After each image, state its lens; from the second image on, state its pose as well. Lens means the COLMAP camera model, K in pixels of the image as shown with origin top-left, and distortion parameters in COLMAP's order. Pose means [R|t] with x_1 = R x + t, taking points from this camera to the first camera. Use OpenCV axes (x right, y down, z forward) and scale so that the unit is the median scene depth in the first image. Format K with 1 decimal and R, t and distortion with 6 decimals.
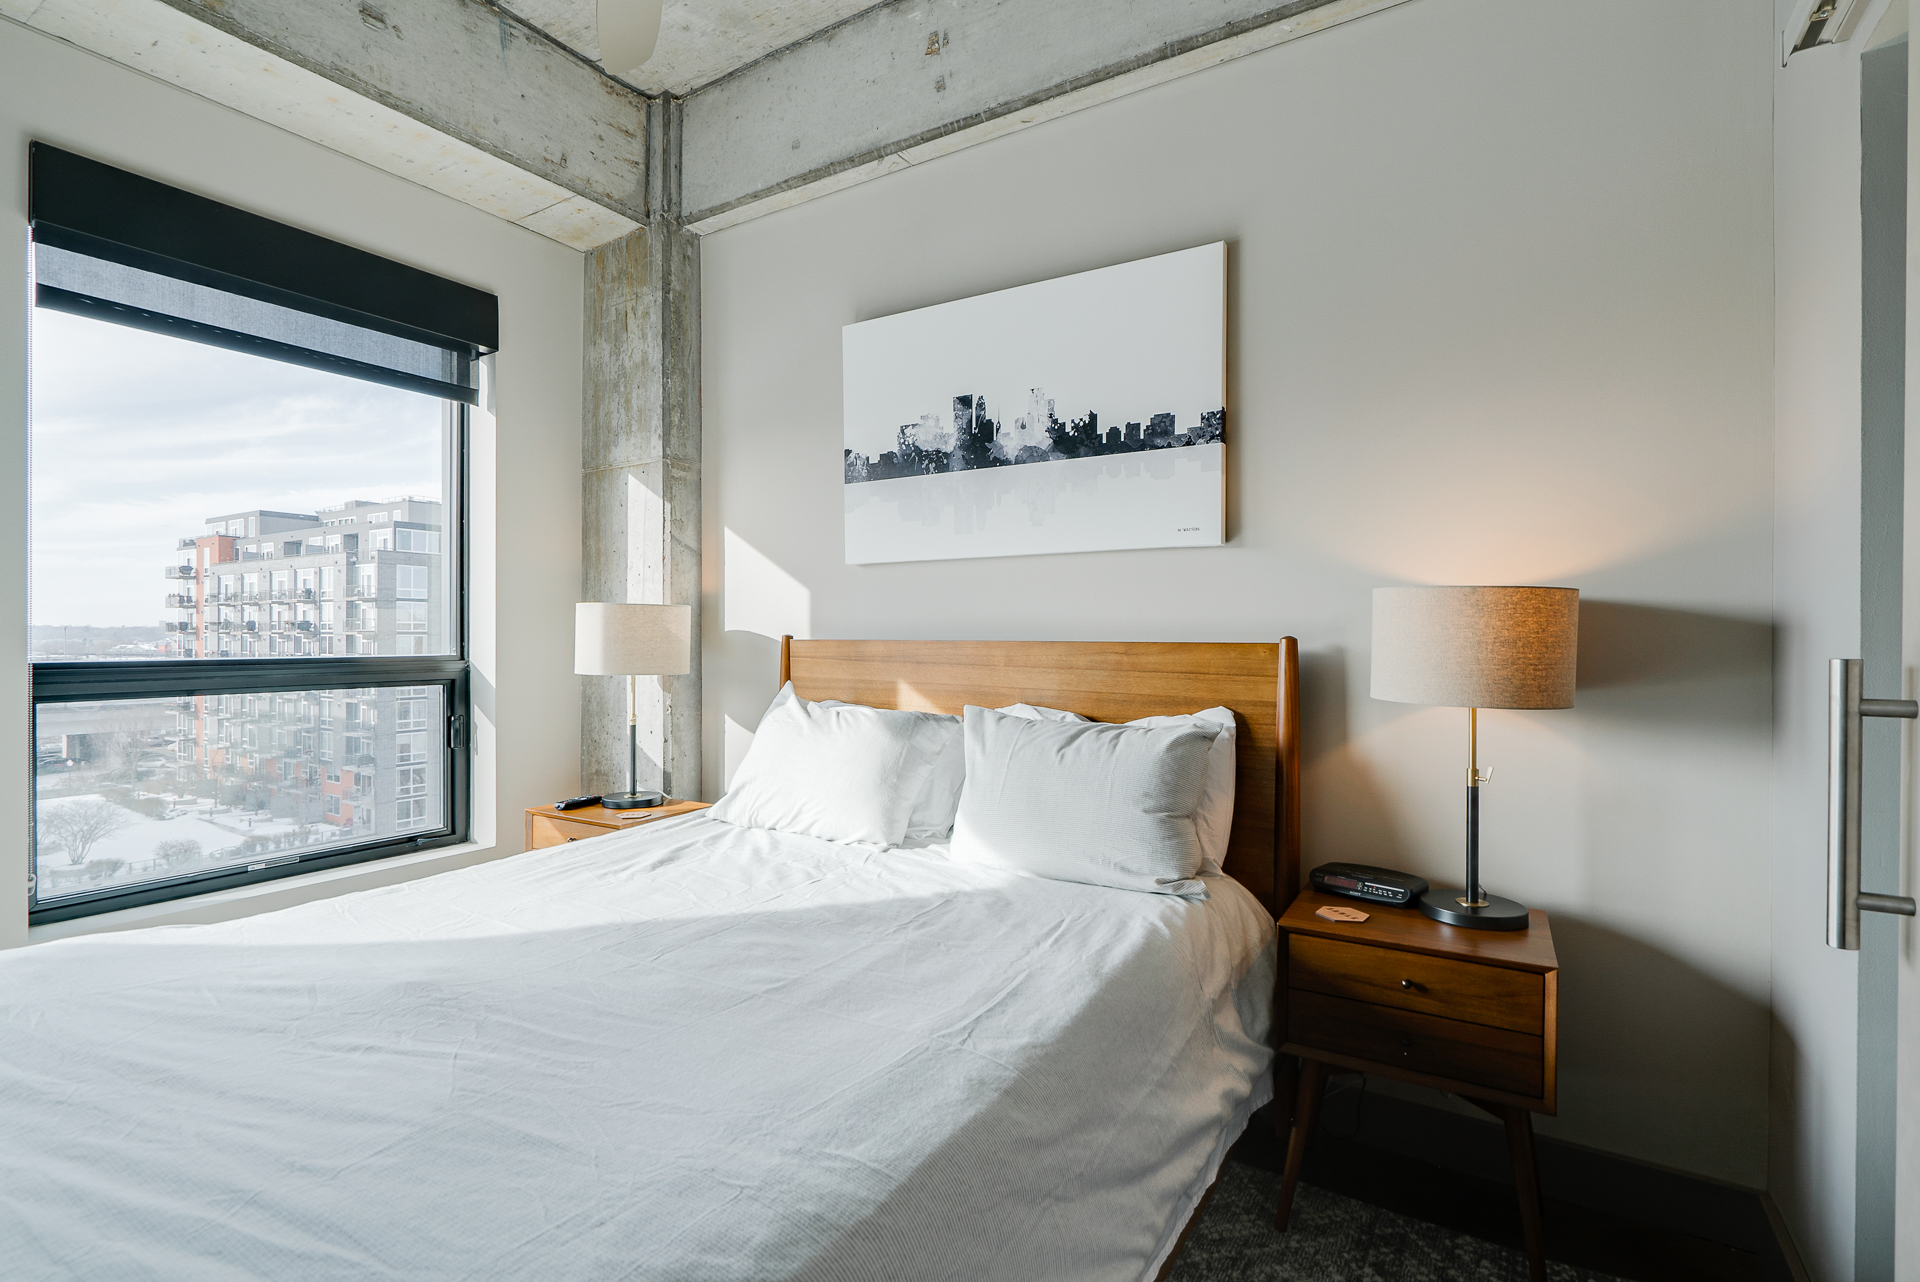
lens RADIAL K [[880.4, 0, 936.1], [0, 880.4, 628.3], [0, 0, 1]] dist [-0.013453, 0.008172]
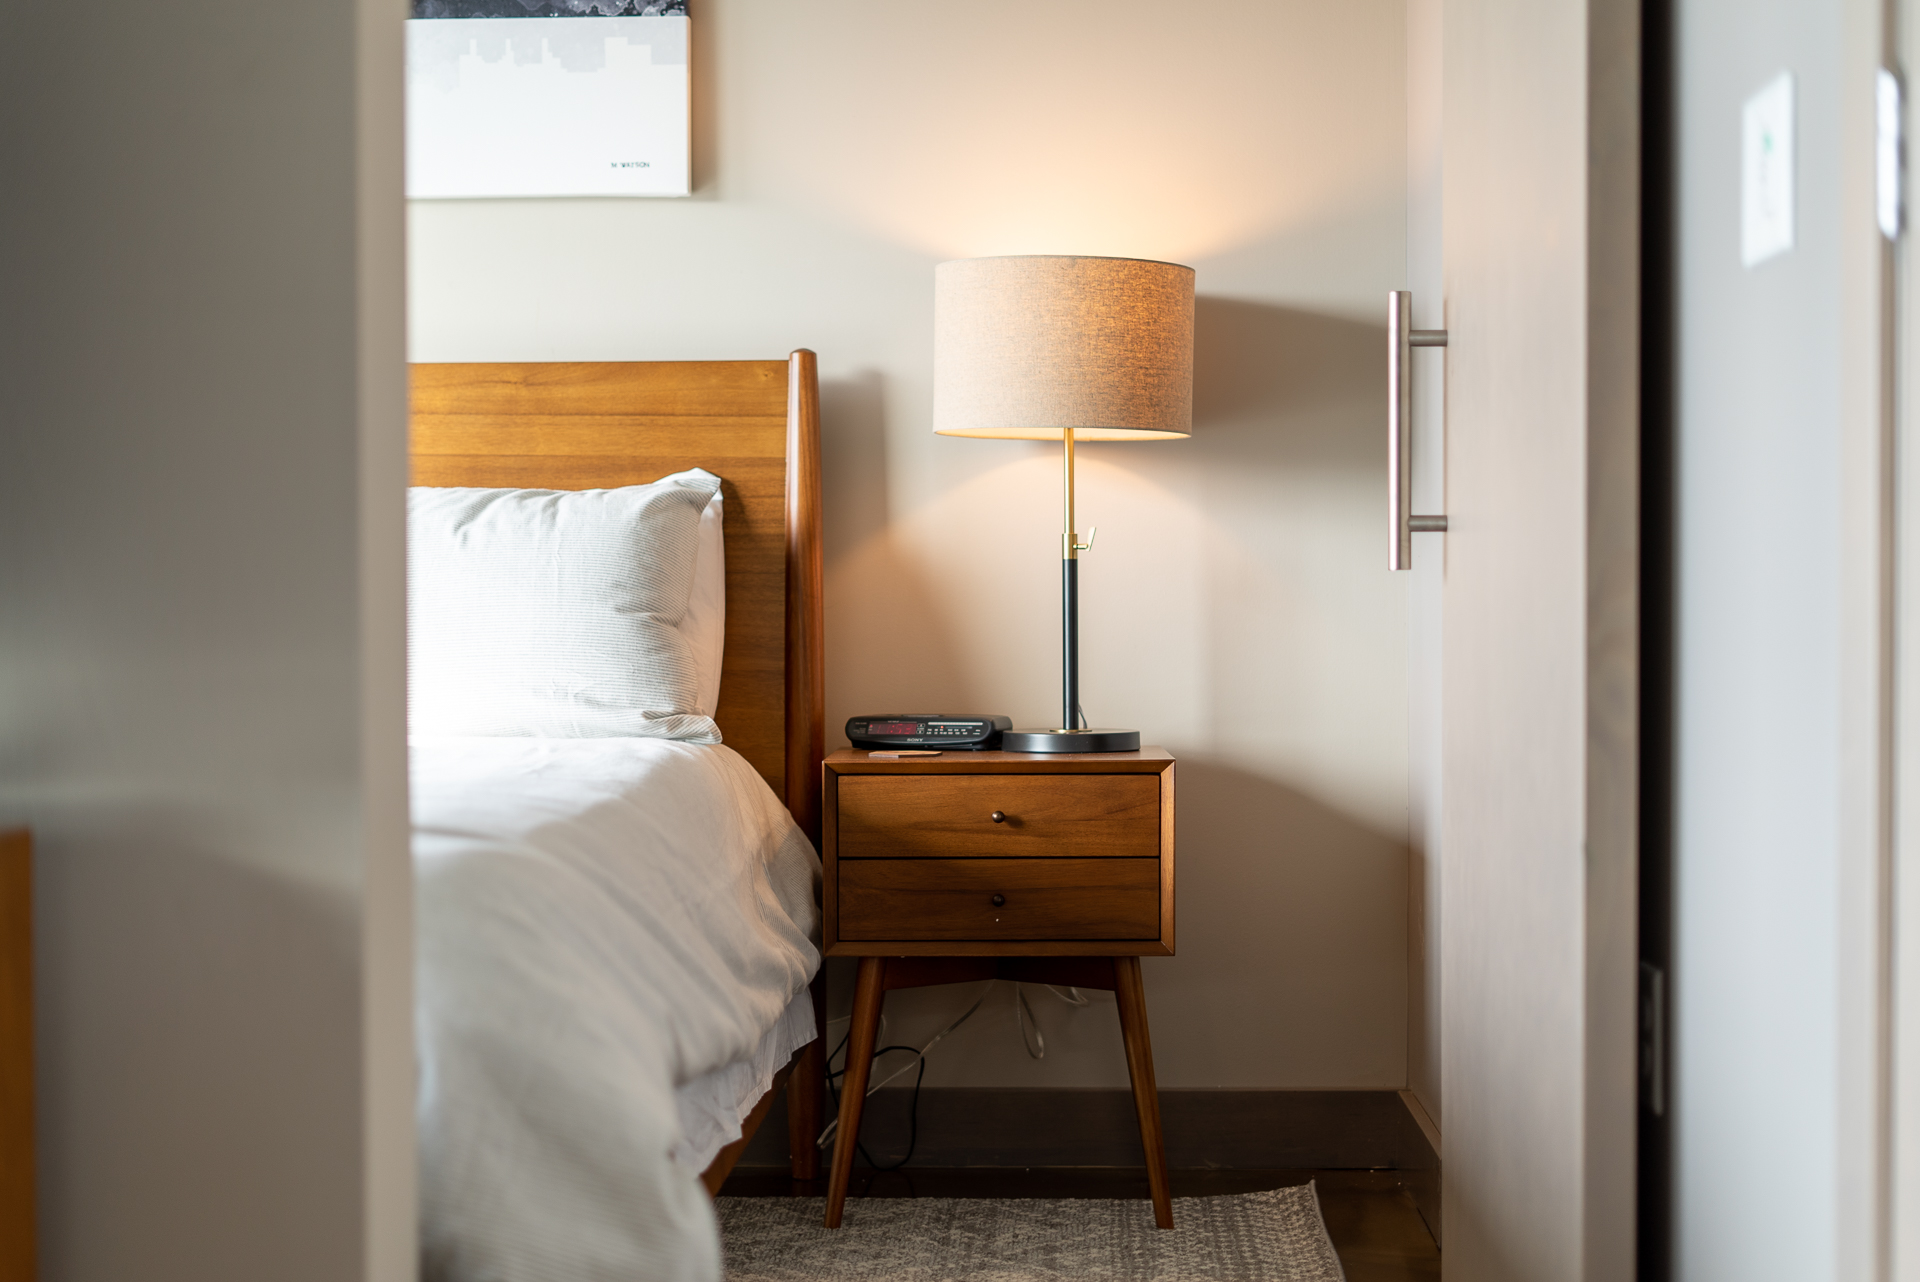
lens RADIAL K [[2653.9, 0, 962.6], [0, 2653.9, 532.8], [0, 0, 1]] dist [-0.004040, 0.038861]
pose [[0.858394, -0.004734, 0.512969, -0.491699], [0.007169, 0.999970, -0.002769, 0.158104], [-0.512940, 0.006055, 0.858403, -0.690944]]
